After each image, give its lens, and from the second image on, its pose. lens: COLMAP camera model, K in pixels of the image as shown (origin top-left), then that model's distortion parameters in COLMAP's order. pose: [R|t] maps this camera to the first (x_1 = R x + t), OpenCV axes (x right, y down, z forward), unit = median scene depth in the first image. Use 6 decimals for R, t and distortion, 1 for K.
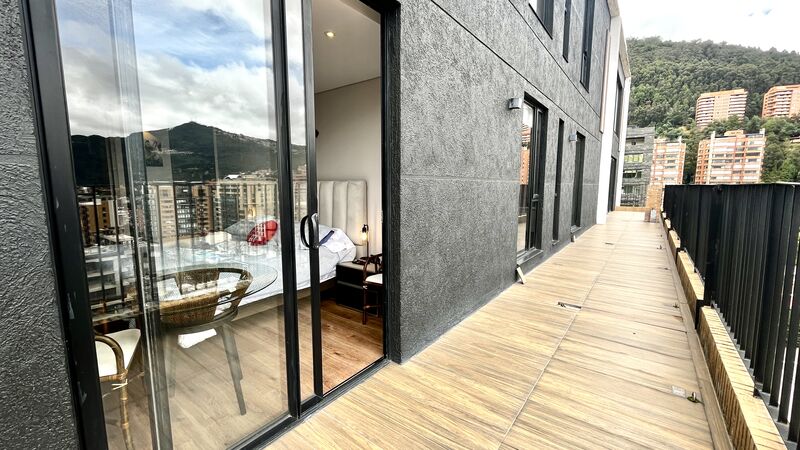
lens RADIAL K [[327.3, 0, 398.8], [0, 327.3, 221.6], [0, 0, 1]] dist [-0.001091, -0.000733]
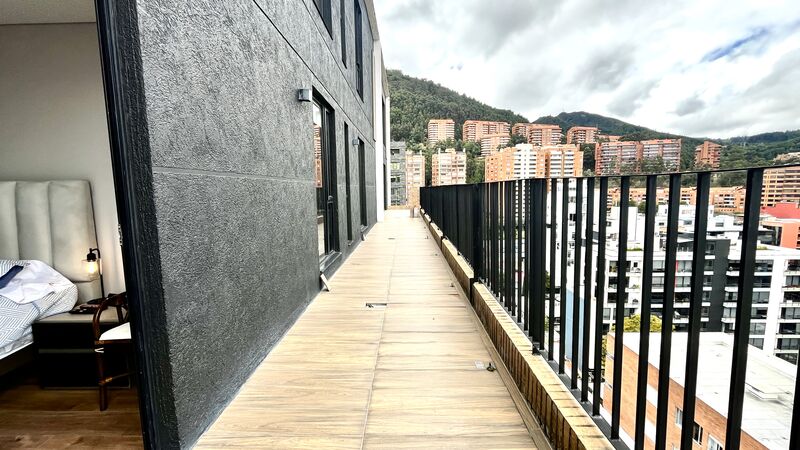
lens RADIAL K [[327.3, 0, 401.2], [0, 327.3, 225.1], [0, 0, 1]] dist [-0.001091, -0.000733]
pose [[0.801207, -0.076956, 0.593418, 0.005456], [0.078821, 0.996627, 0.022825, -0.004384], [-0.593173, 0.028486, 0.804571, 0.144995]]
